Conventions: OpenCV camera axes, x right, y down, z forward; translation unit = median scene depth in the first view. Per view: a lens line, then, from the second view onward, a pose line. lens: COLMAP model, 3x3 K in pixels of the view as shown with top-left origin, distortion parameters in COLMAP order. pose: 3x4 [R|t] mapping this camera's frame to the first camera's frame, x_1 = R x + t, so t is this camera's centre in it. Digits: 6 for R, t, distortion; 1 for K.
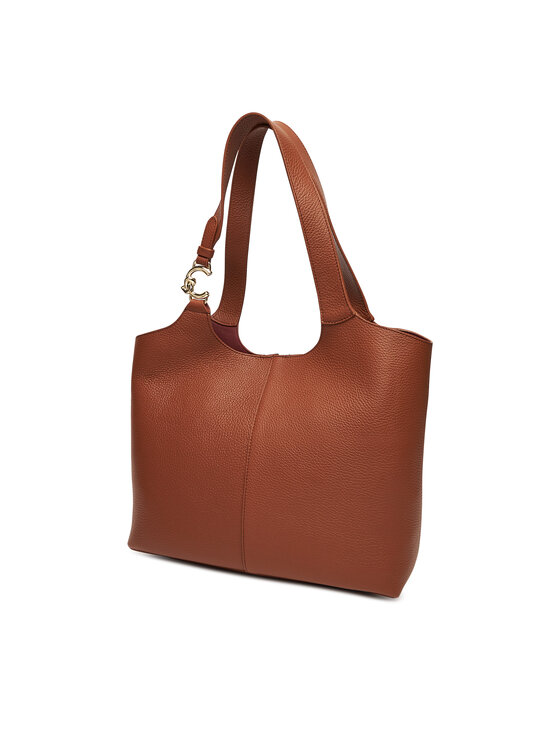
lens RADIAL K [[579.2, 0, 280.0], [0, 579.2, 373.0], [0, 0, 1]] dist [-0.004751, -0.003084]
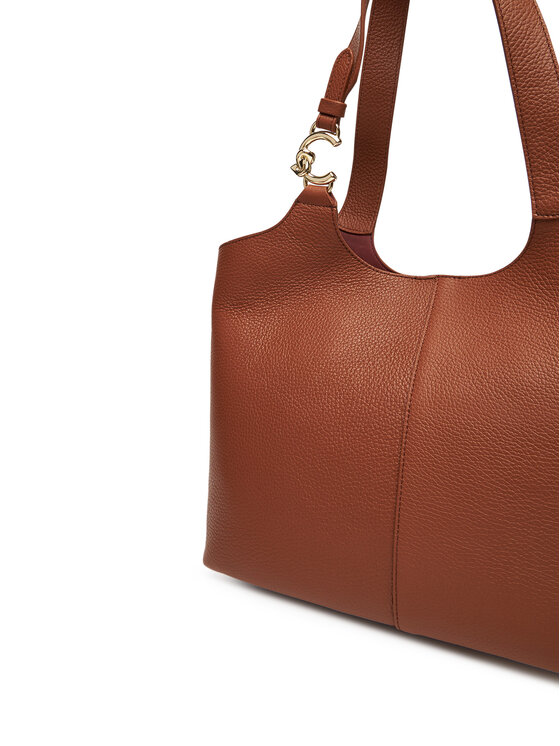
lens RADIAL K [[579.2, 0, 280.0], [0, 579.2, 373.0], [0, 0, 1]] dist [-0.004751, -0.003084]
pose [[0.992221, 0.034963, -0.119479, -0.099747], [-0.027099, 0.997397, 0.066819, 0.036389], [0.121504, -0.063061, 0.990586, 0.356395]]
